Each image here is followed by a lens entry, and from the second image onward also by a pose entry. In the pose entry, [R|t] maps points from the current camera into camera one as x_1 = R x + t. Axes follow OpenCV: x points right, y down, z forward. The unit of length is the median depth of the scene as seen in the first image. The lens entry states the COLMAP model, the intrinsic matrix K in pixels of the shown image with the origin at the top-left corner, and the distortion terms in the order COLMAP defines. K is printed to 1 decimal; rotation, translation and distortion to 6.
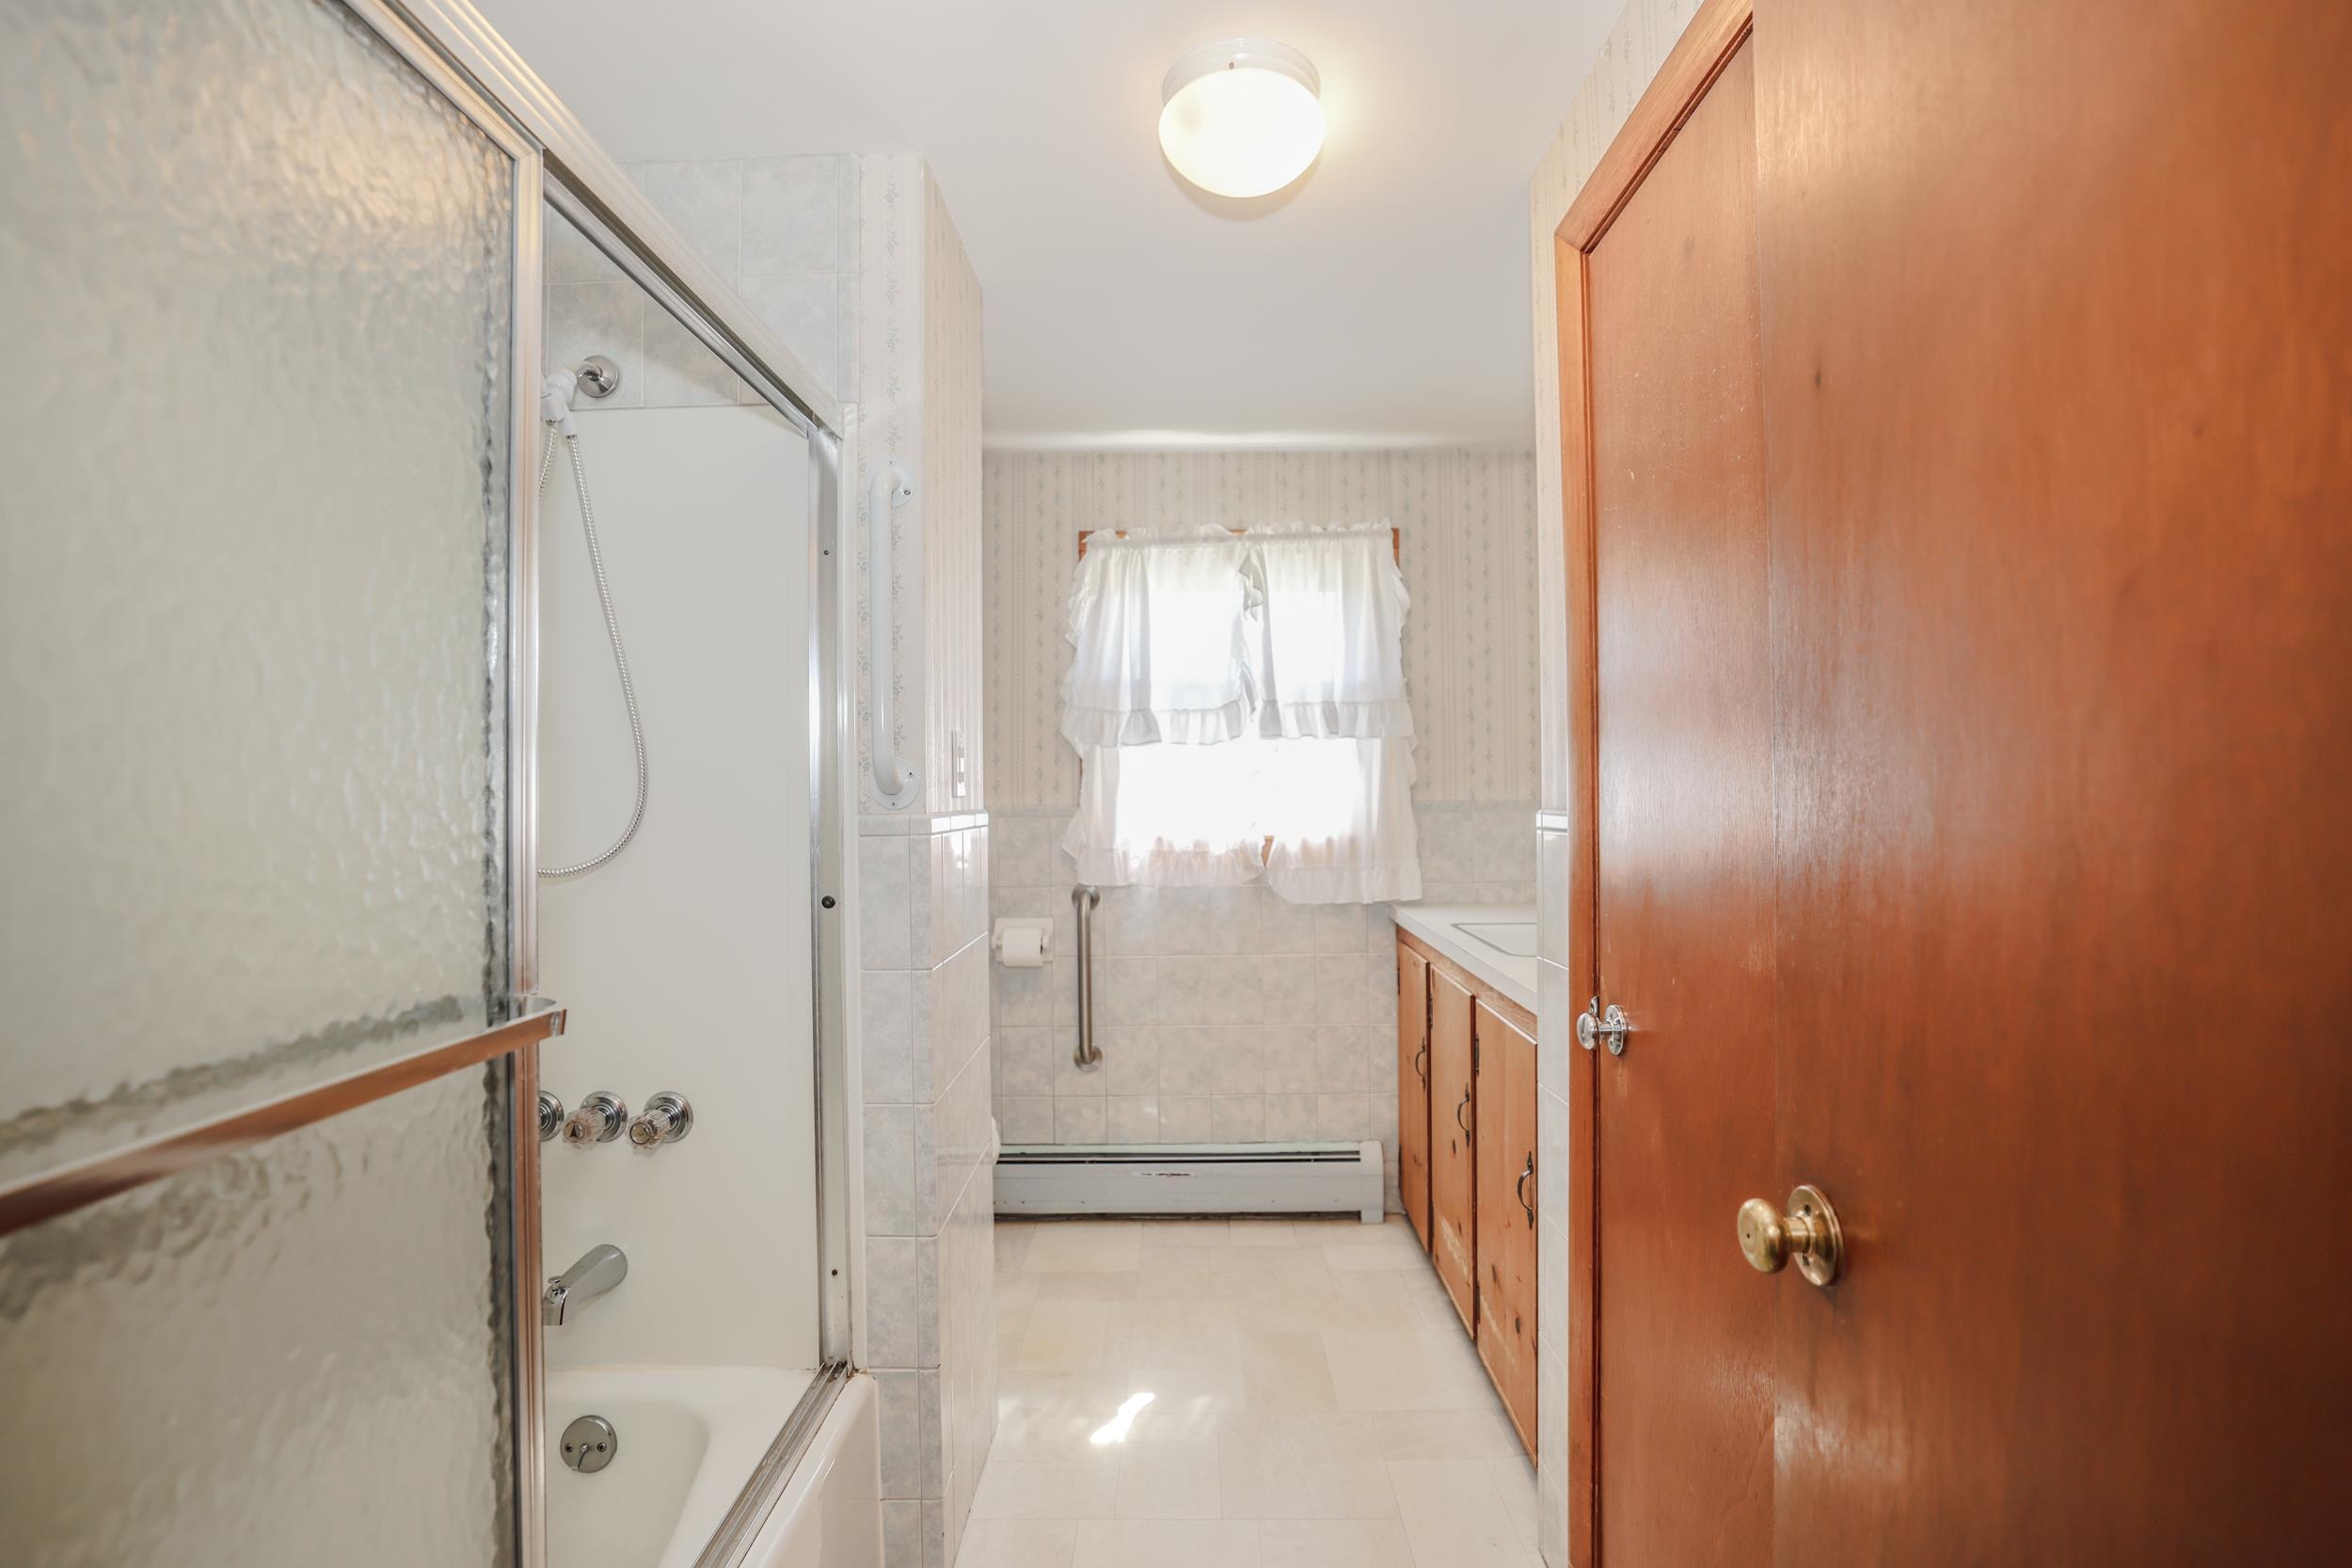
lens RADIAL K [[1010.3, 0, 1170.0], [0, 1010.3, 787.7], [0, 0, 1]] dist [-0.036757, 0.005721]
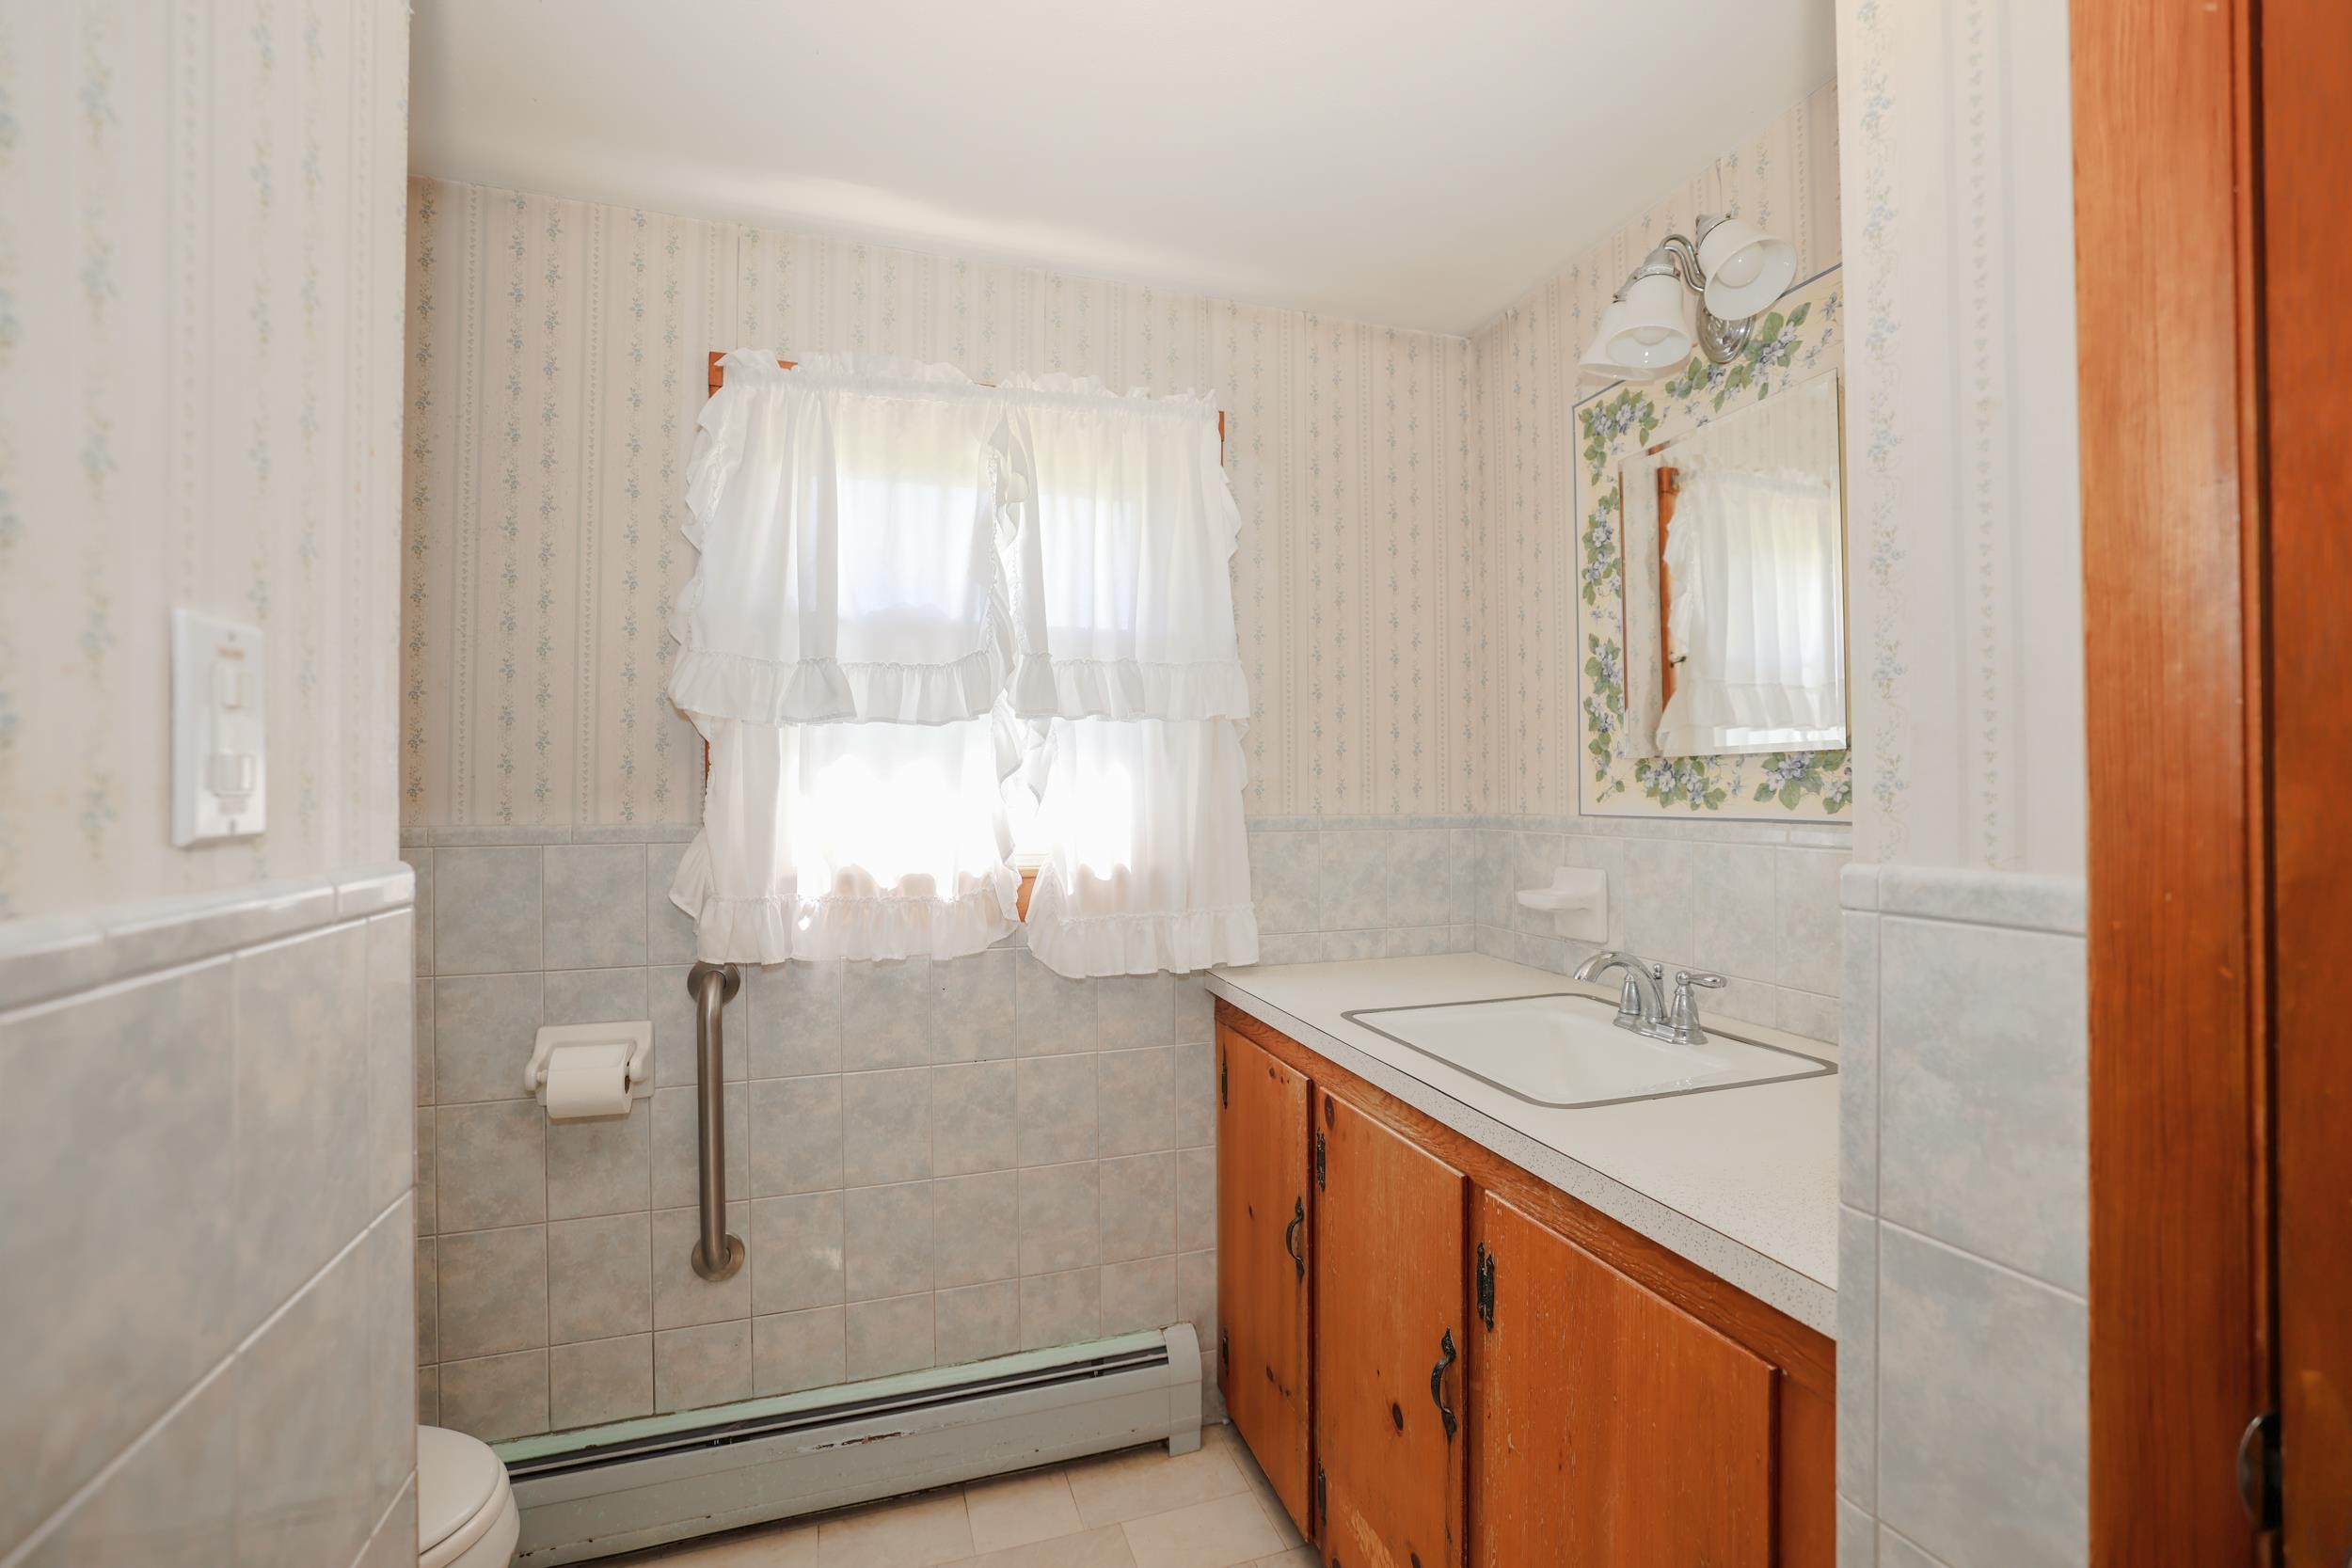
lens RADIAL K [[1010.3, 0, 1180.1], [0, 1010.3, 780.3], [0, 0, 1]] dist [-0.036757, 0.005721]
pose [[0.943277, 0.008998, 0.331884, -0.022951], [-0.006819, 0.999947, -0.007729, -0.004768], [-0.331936, 0.005027, 0.943288, 0.372391]]
